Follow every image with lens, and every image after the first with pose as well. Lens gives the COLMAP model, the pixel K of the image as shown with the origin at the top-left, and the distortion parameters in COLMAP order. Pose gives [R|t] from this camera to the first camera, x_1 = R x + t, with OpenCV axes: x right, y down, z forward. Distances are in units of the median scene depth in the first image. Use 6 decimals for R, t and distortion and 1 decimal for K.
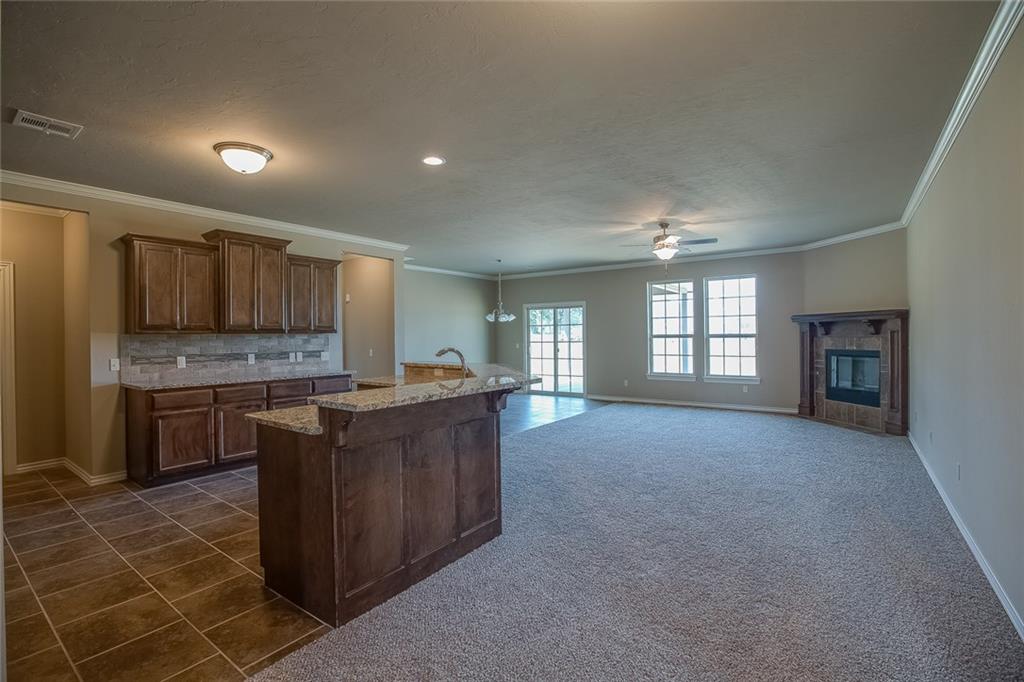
lens RADIAL K [[467.9, 0, 512.7], [0, 467.9, 333.8], [0, 0, 1]] dist [-0.026643, 0.001785]
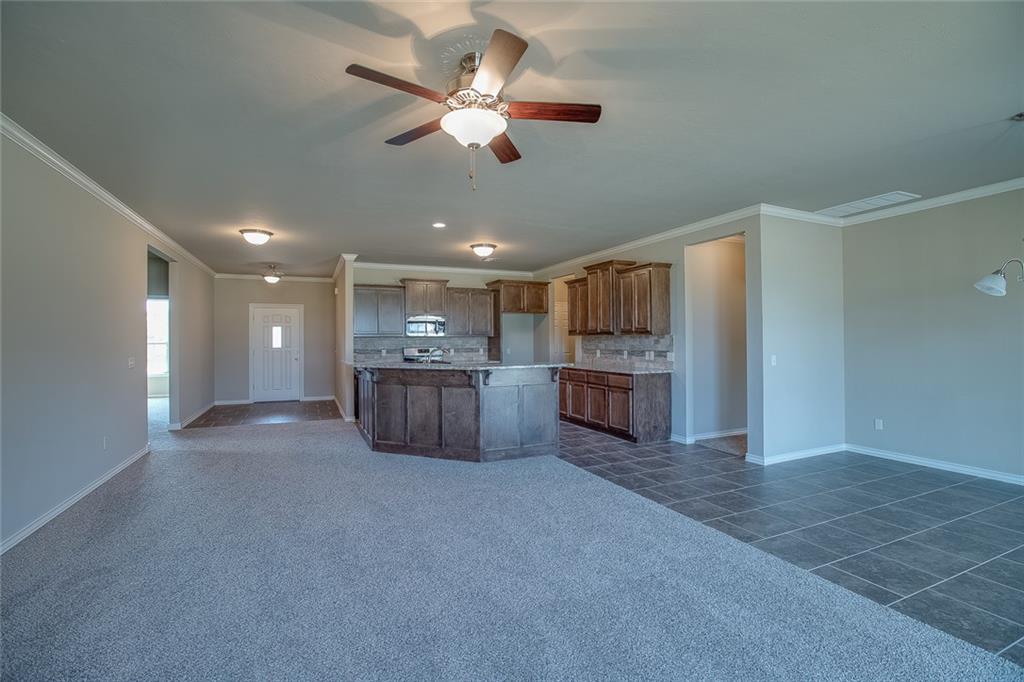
lens RADIAL K [[467.9, 0, 514.7], [0, 467.9, 340.8], [0, 0, 1]] dist [-0.026643, 0.001785]
pose [[-0.488126, 0.012660, -0.872682, 0.791084], [0.014176, 0.999878, 0.006576, 0.003192], [0.872658, -0.009161, -0.488245, 1.488050]]
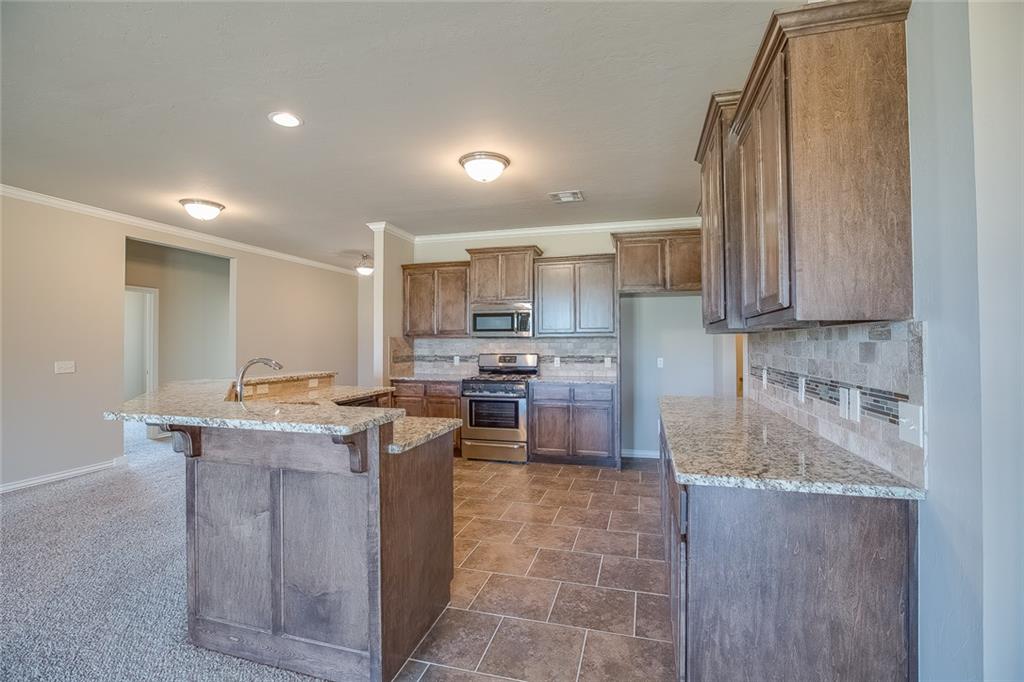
lens RADIAL K [[467.9, 0, 515.7], [0, 467.9, 340.2], [0, 0, 1]] dist [-0.026643, 0.001785]
pose [[-0.933025, 0.009721, -0.359680, -0.191482], [0.013569, 0.999875, -0.008174, 0.010879], [0.359555, -0.012507, -0.933040, 1.408029]]
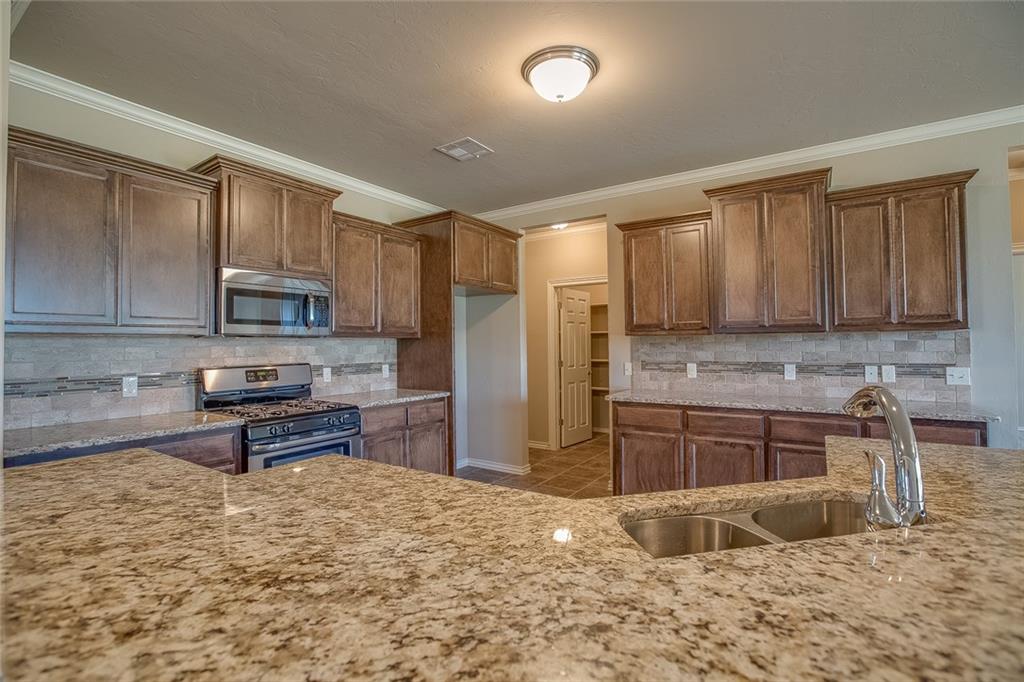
lens RADIAL K [[467.9, 0, 509.9], [0, 467.9, 335.0], [0, 0, 1]] dist [-0.026643, 0.001785]
pose [[0.041507, -0.011546, -0.999072, 0.068367], [0.014717, 0.999832, -0.010944, 0.004310], [0.999030, -0.014249, 0.041670, 0.637135]]
